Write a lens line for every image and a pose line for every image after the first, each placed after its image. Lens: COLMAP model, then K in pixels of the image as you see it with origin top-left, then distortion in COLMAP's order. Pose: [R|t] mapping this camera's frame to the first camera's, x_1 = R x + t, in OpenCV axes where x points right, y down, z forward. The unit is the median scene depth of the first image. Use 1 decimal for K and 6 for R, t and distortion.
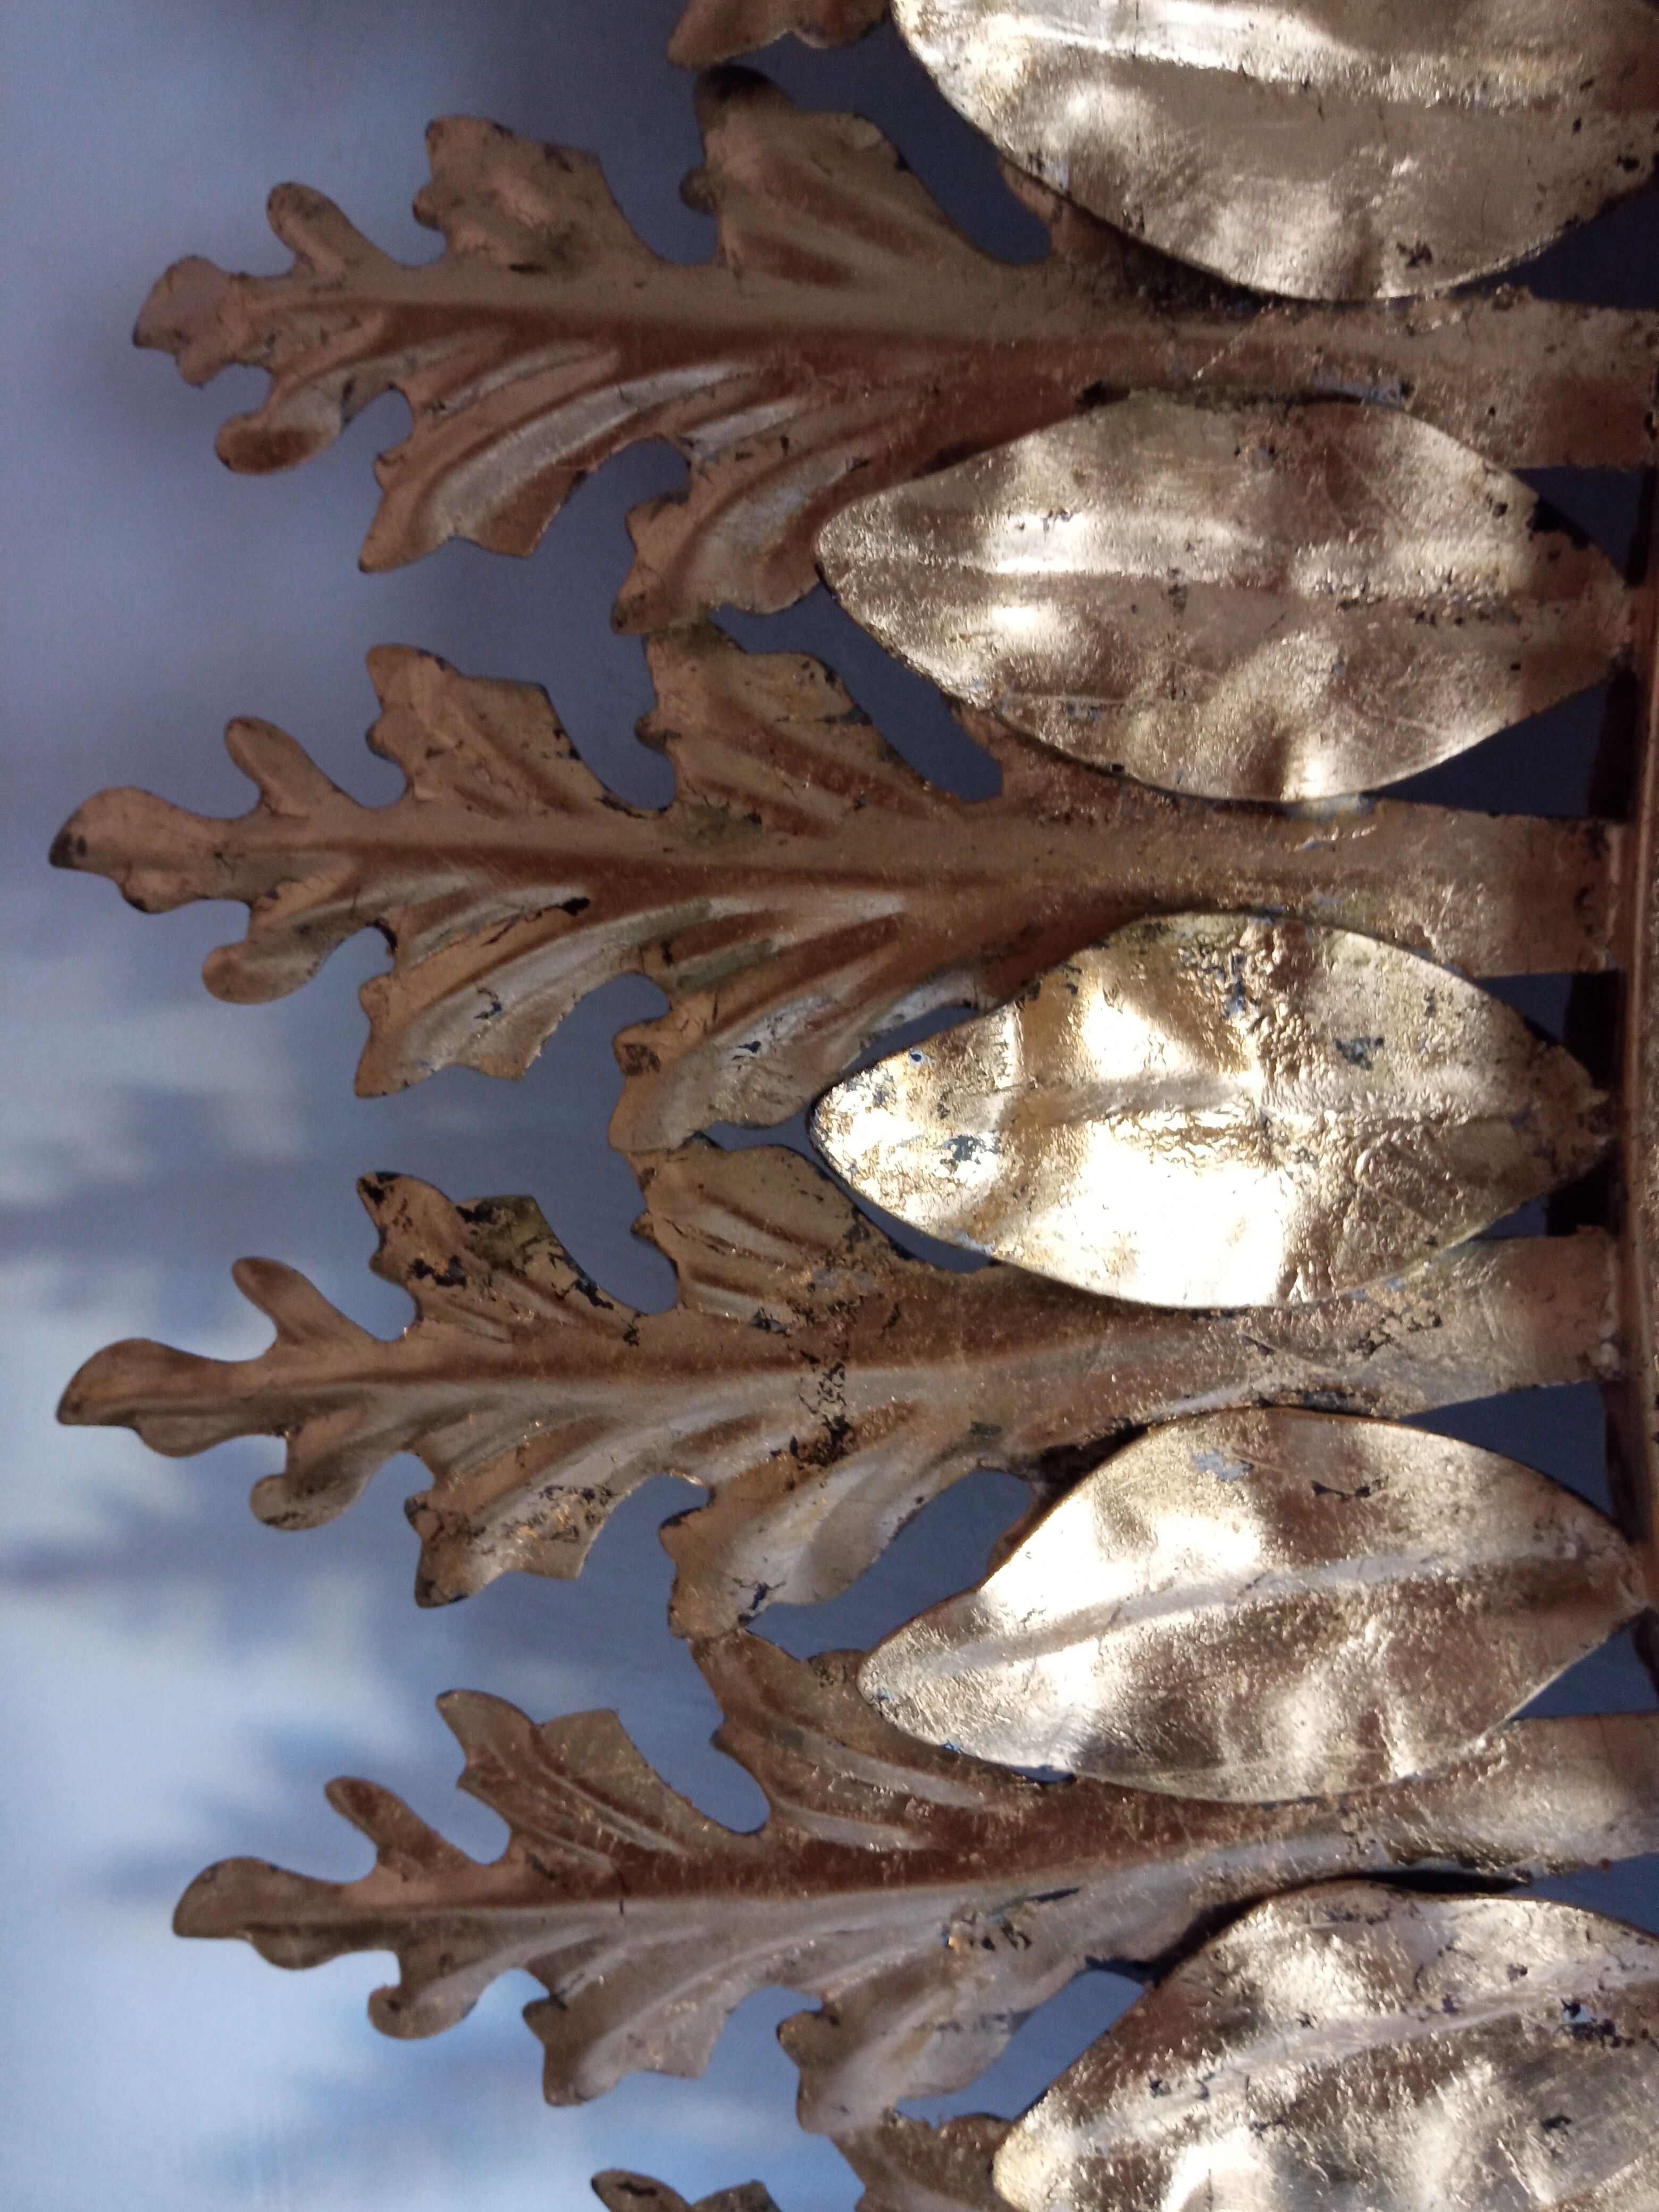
lens RADIAL K [[1835.6, 0, 837.3], [0, 1835.6, 1093.8], [0, 0, 1]] dist [0.090944, -0.189544]
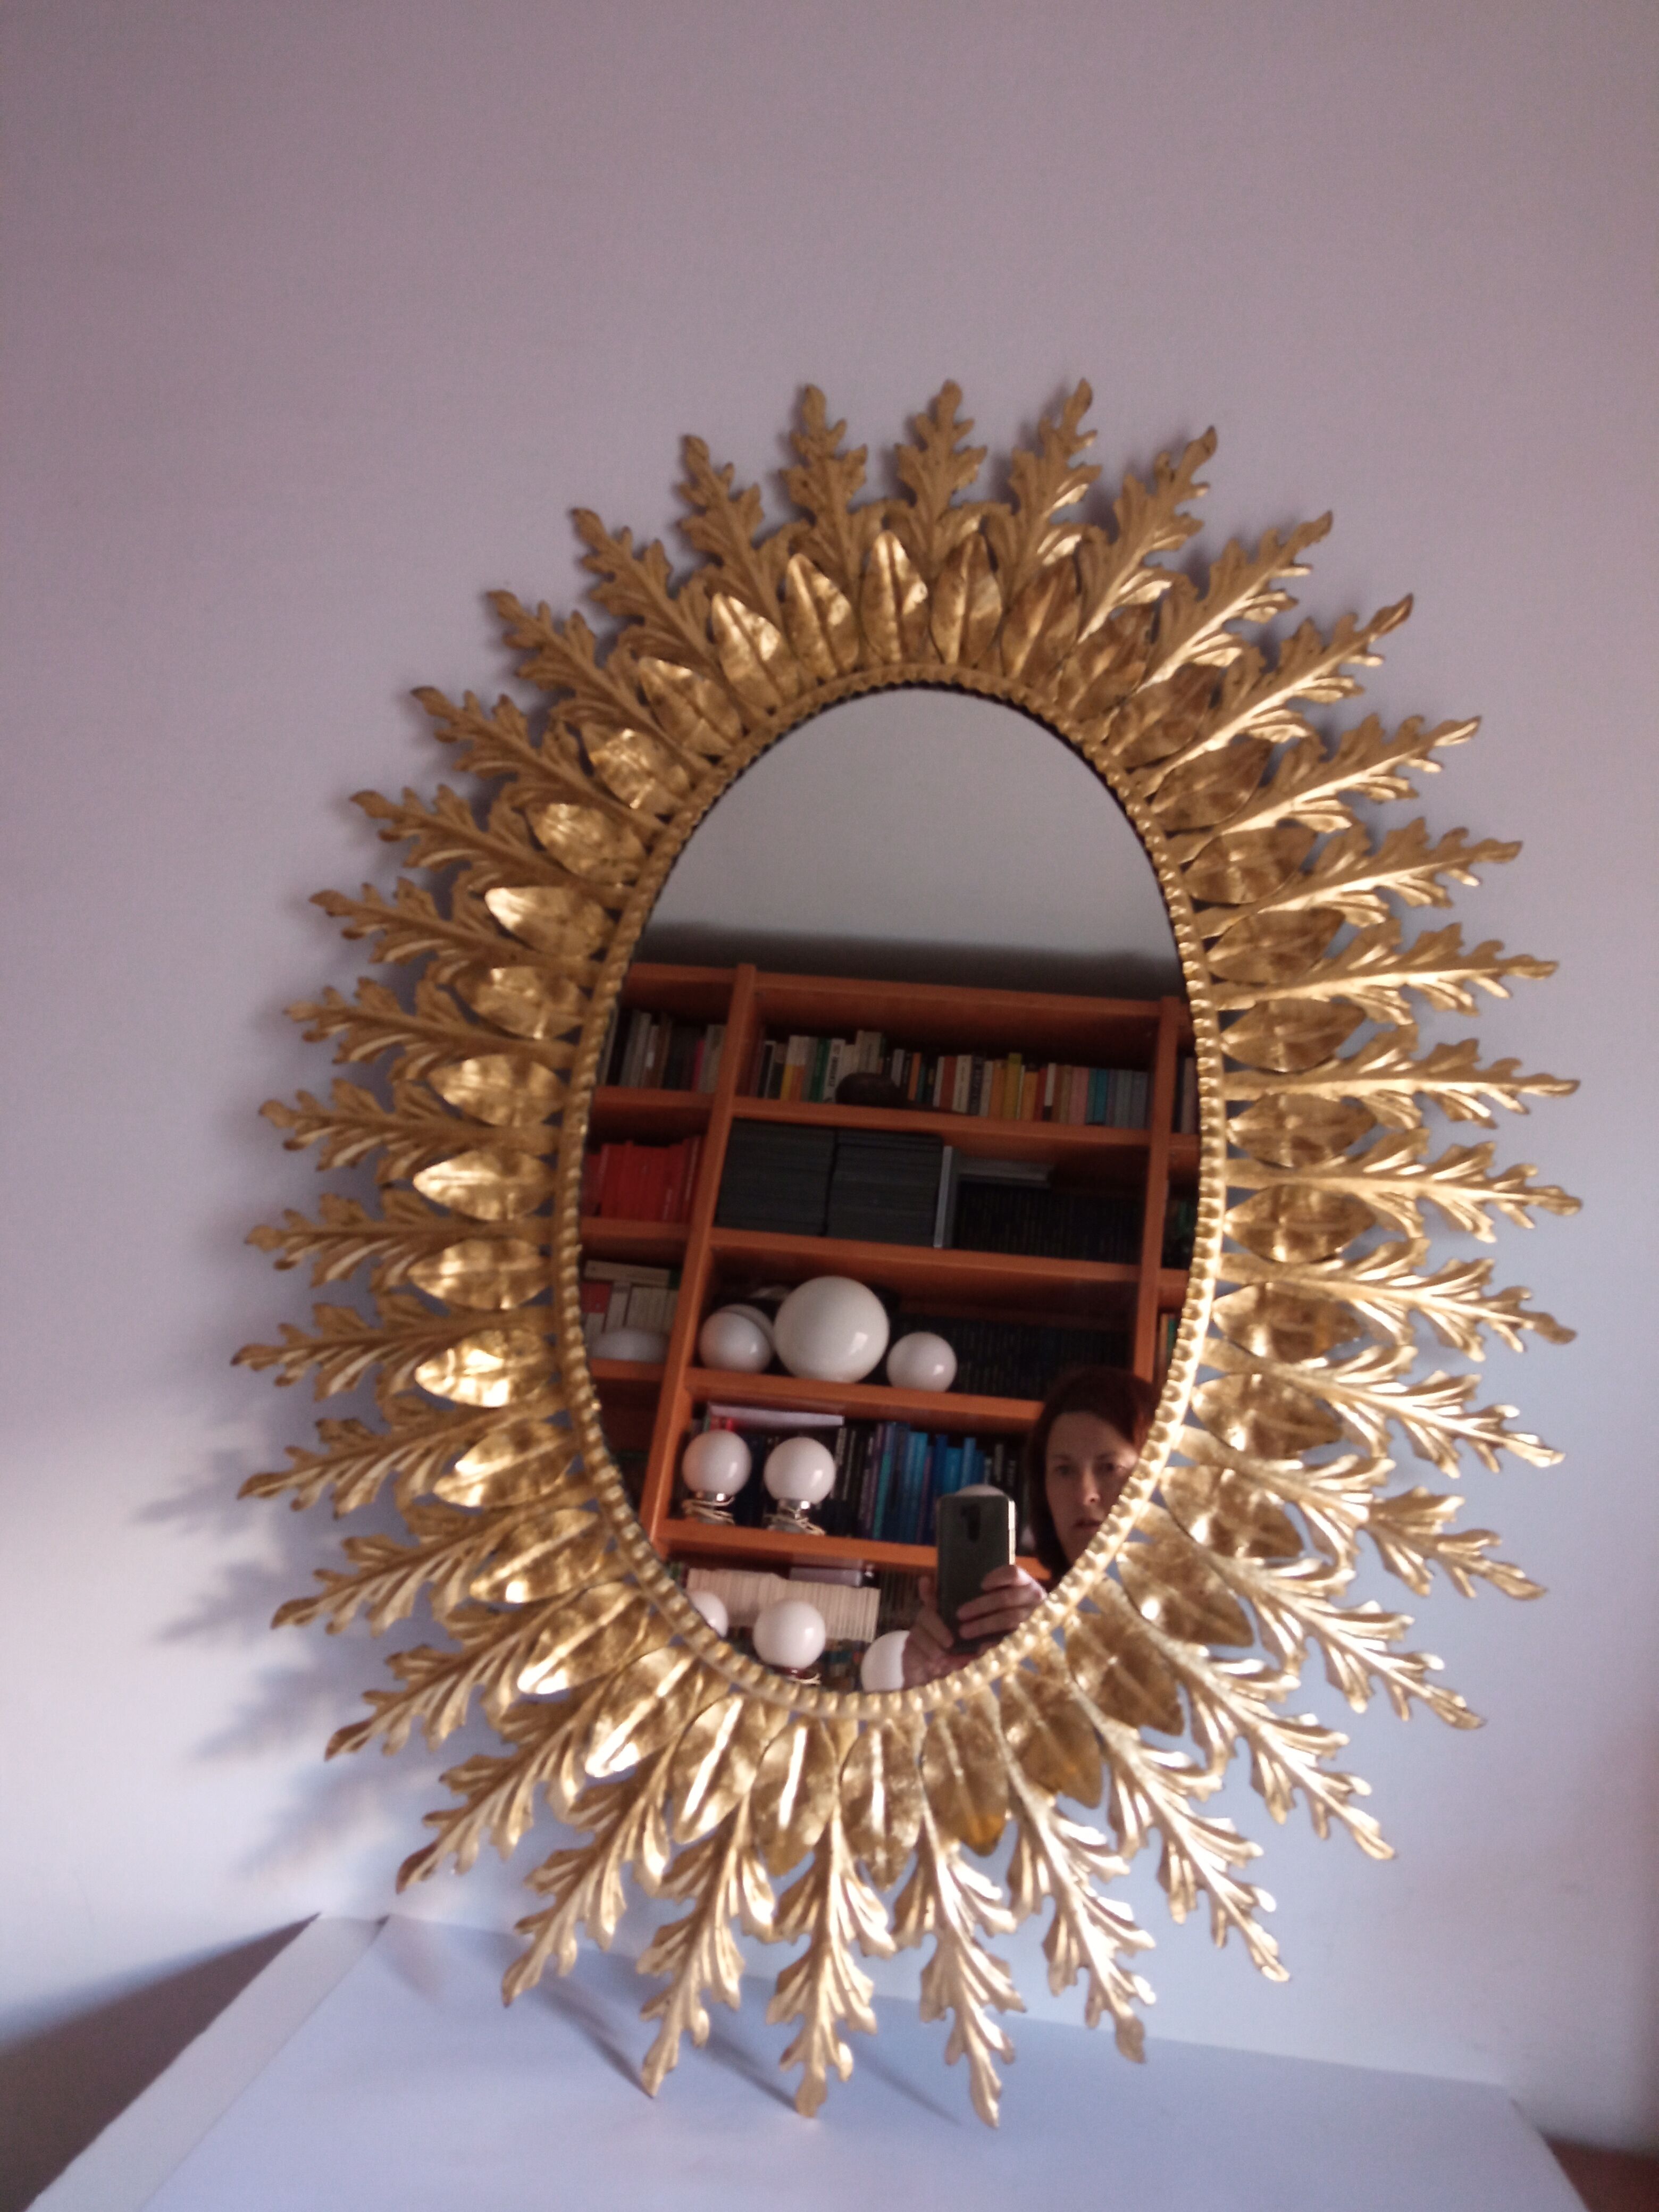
lens RADIAL K [[1735.2, 0, 825.3], [0, 1735.2, 1104.2], [0, 0, 1]] dist [0.057250, -0.081453]
pose [[0.977817, -0.093292, 0.187540, 0.260226], [0.150370, 0.935944, -0.318431, 1.000673], [-0.145819, 0.339567, 0.929210, -3.902549]]
